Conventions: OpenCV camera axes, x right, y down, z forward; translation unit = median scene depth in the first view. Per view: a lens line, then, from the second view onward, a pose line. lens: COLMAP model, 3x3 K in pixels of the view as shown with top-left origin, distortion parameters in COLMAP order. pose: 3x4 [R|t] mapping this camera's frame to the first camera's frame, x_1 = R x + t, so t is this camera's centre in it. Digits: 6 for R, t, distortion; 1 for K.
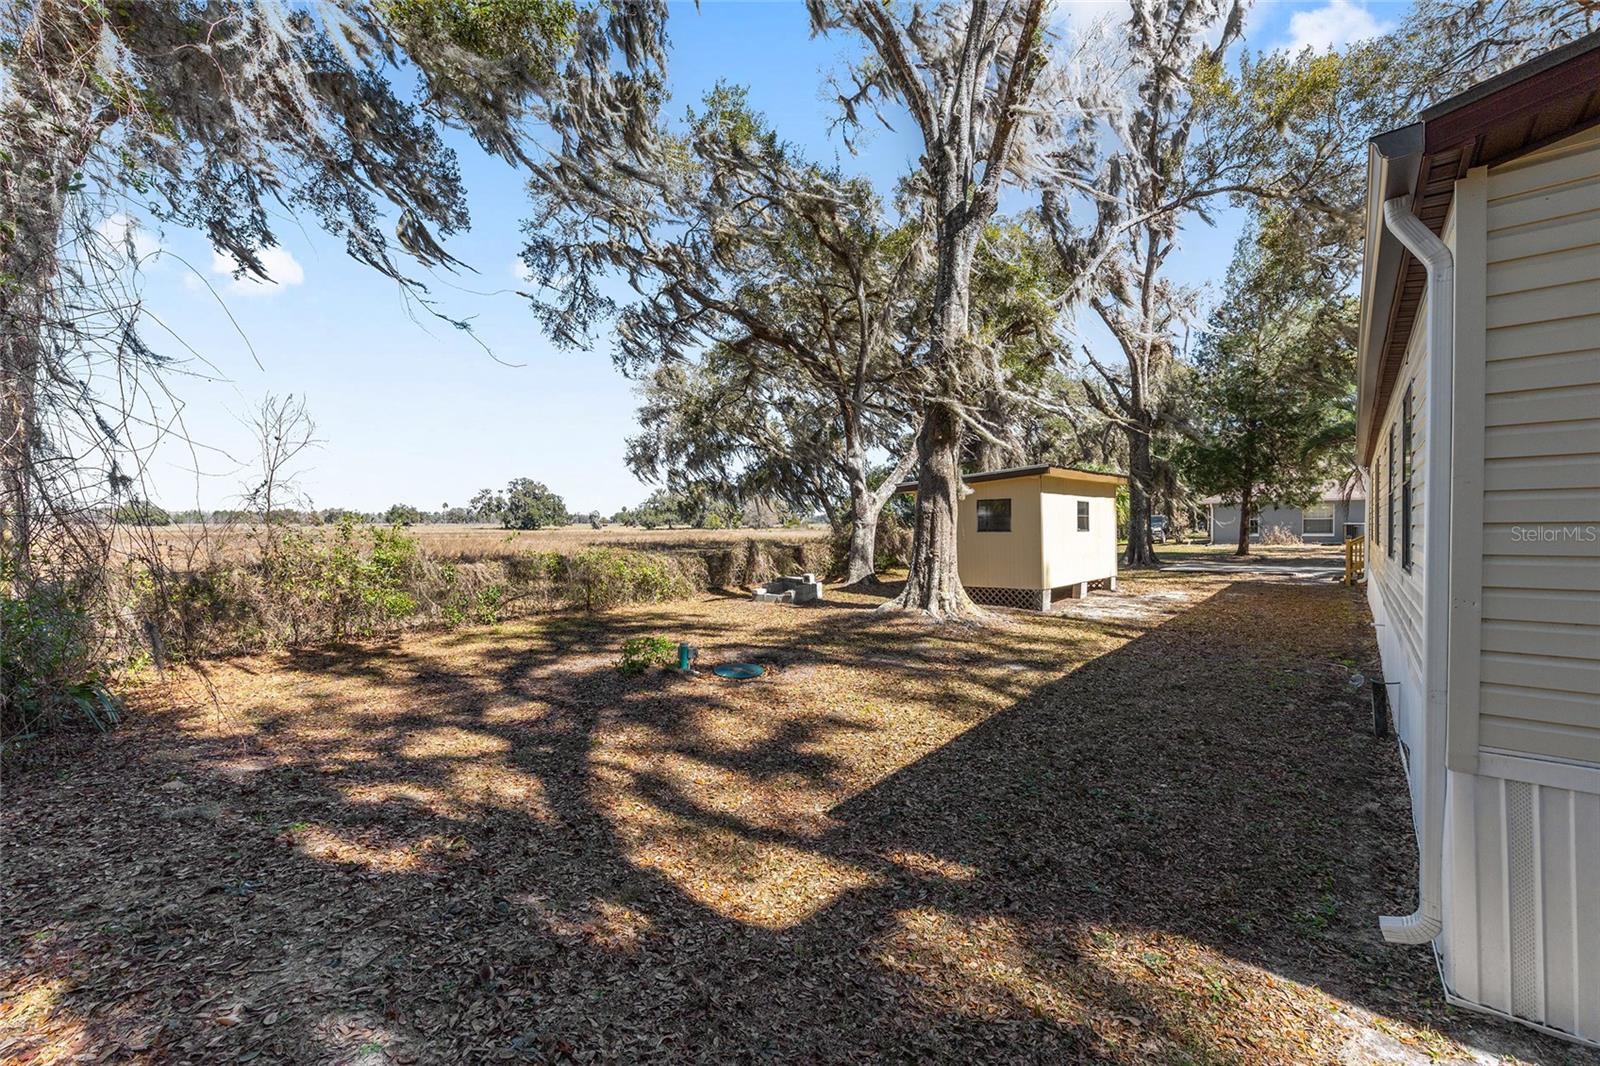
lens RADIAL K [[651.4, 0, 791.9], [0, 651.4, 526.0], [0, 0, 1]] dist [-0.002248, -0.000563]
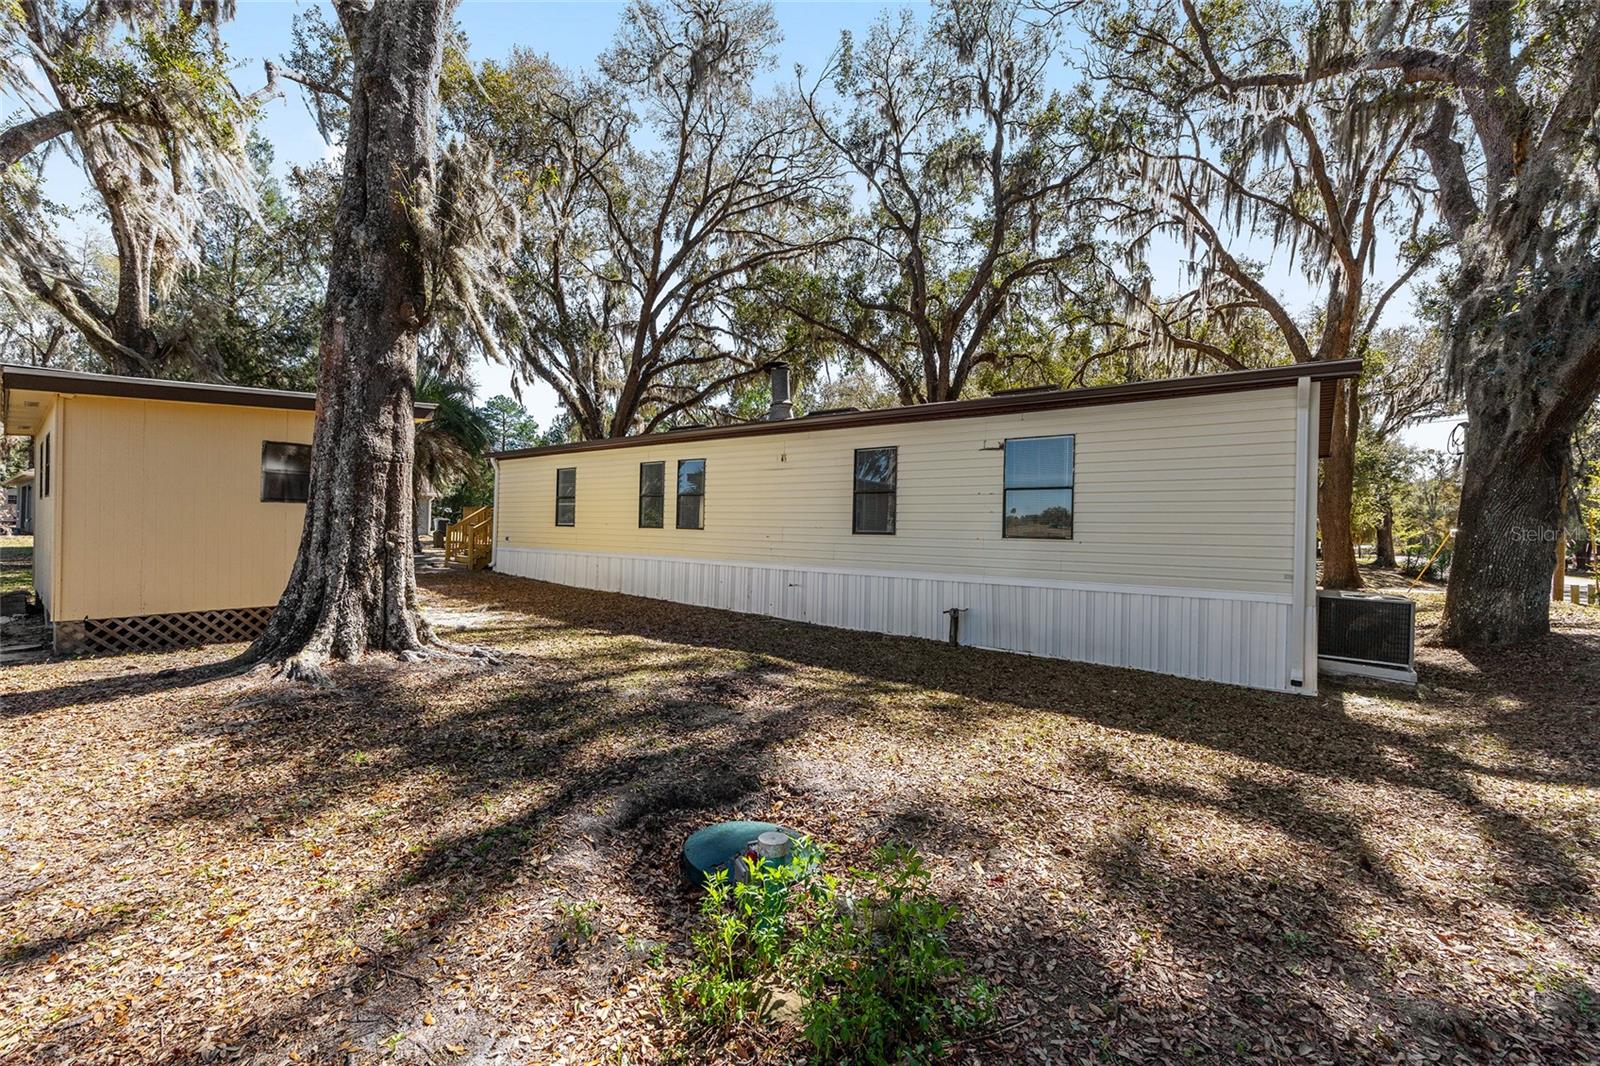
lens RADIAL K [[627.4, 0, 908.4], [0, 627.4, 525.7], [0, 0, 1]] dist [-0.000461, -0.000038]
pose [[-0.085552, 0.012544, 0.996255, -0.570071], [-0.008823, 0.999872, -0.013347, 0.065146], [-0.996295, -0.009932, -0.085431, 1.264735]]
